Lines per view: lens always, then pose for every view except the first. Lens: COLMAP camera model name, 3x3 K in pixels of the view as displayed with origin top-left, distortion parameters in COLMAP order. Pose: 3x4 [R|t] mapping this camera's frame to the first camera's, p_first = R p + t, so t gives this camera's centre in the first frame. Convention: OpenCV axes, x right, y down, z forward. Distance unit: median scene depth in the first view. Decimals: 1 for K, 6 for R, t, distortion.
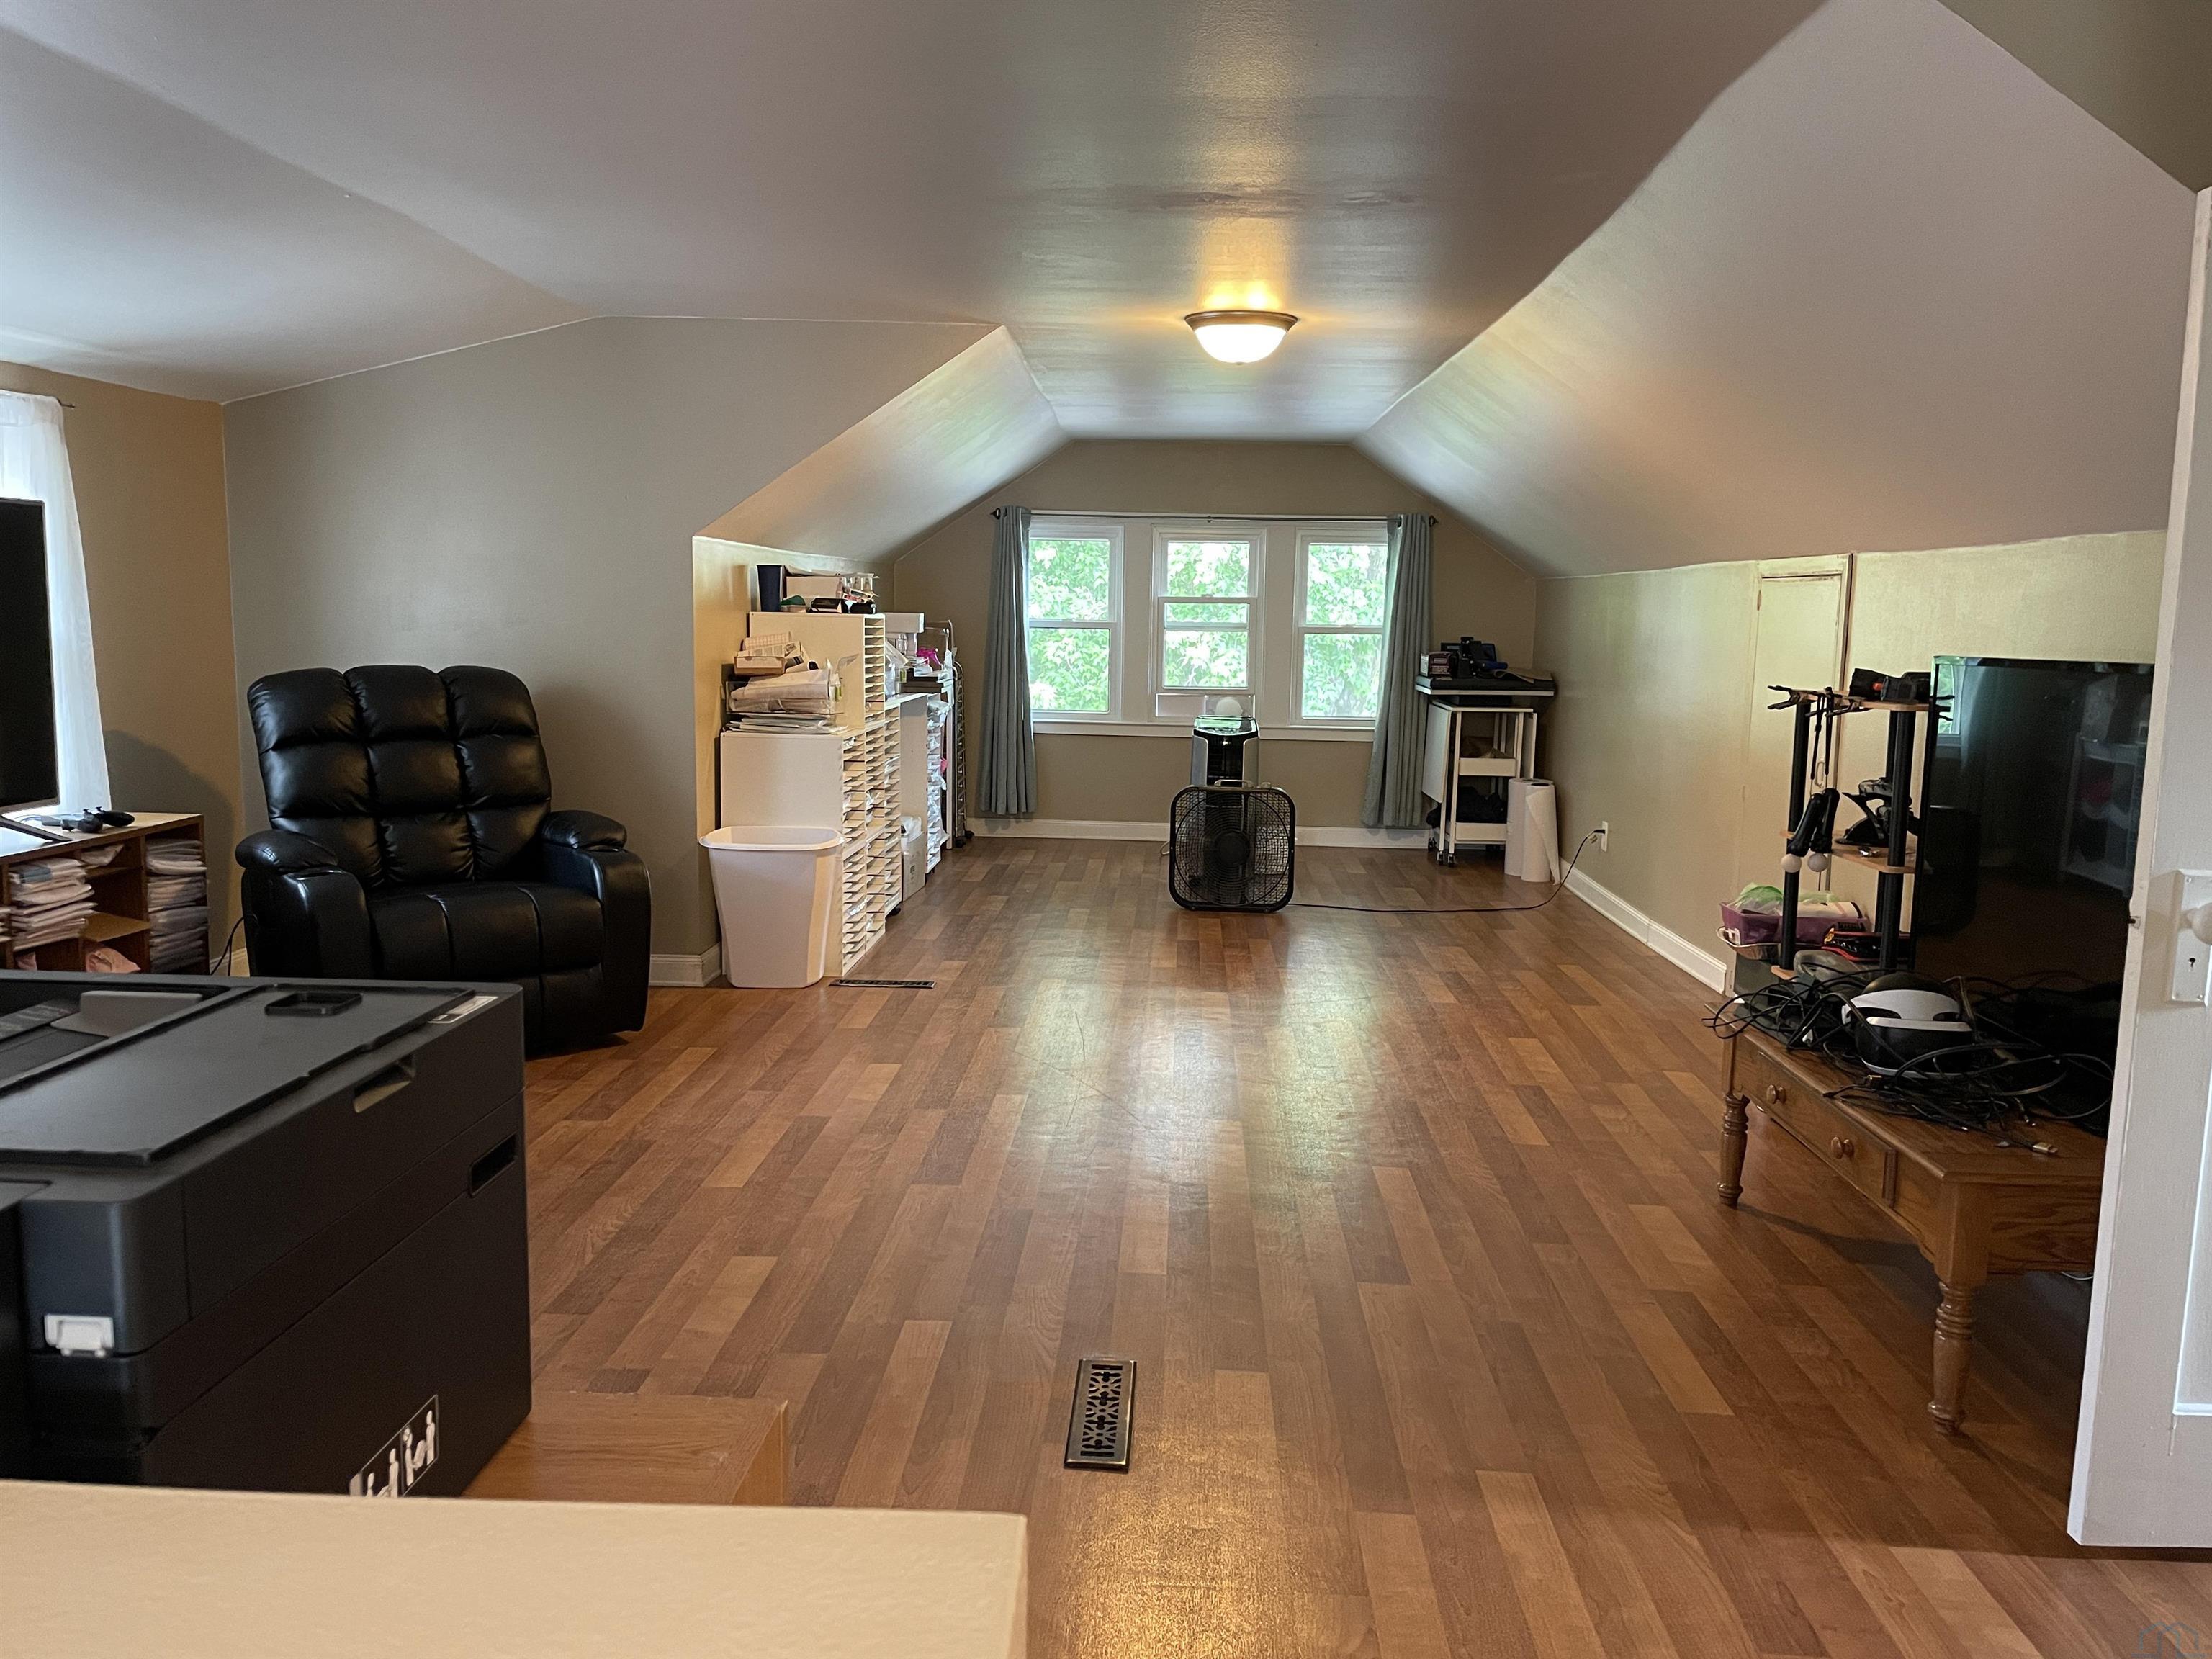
lens RADIAL K [[1647.9, 0, 1115.1], [0, 1647.9, 822.3], [0, 0, 1]] dist [0.083175, -0.111947]
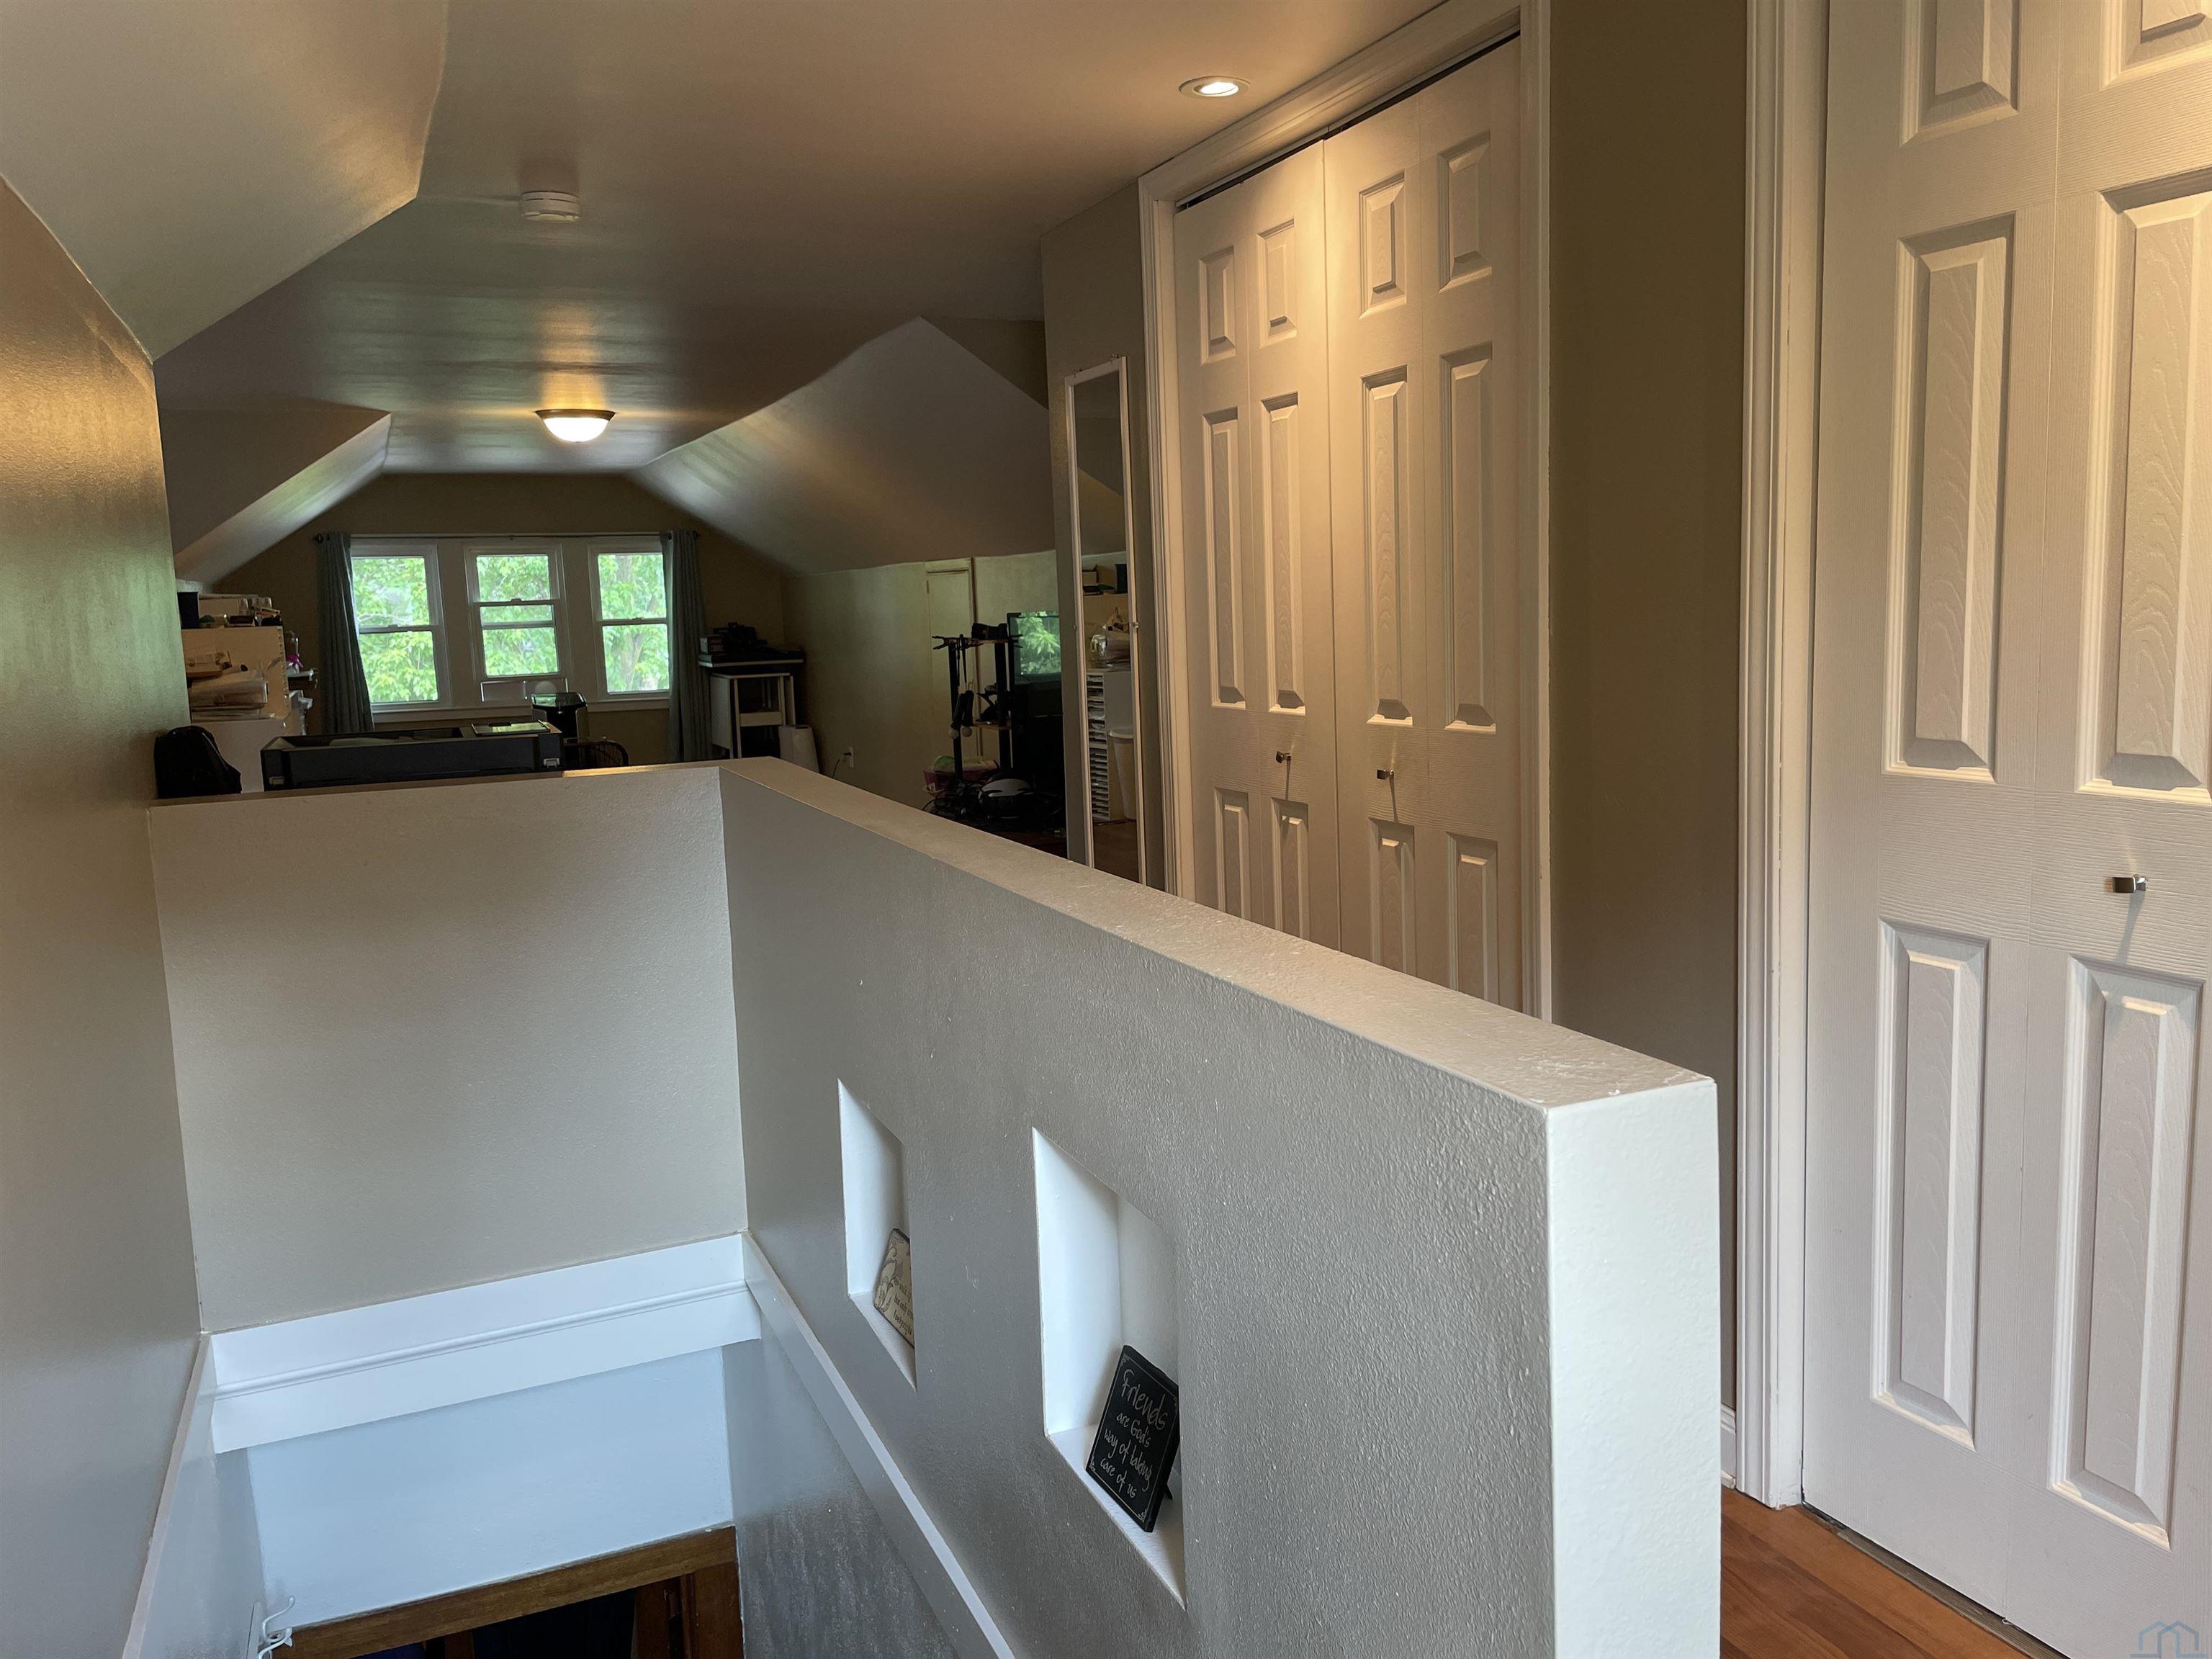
lens RADIAL K [[1647.9, 0, 1115.1], [0, 1647.9, 822.3], [0, 0, 1]] dist [0.083175, -0.111947]
pose [[0.896248, -0.108768, 0.430010, -0.102384], [0.106989, 0.993855, 0.028397, 0.042374], [-0.430456, 0.020555, 0.902377, -0.326362]]
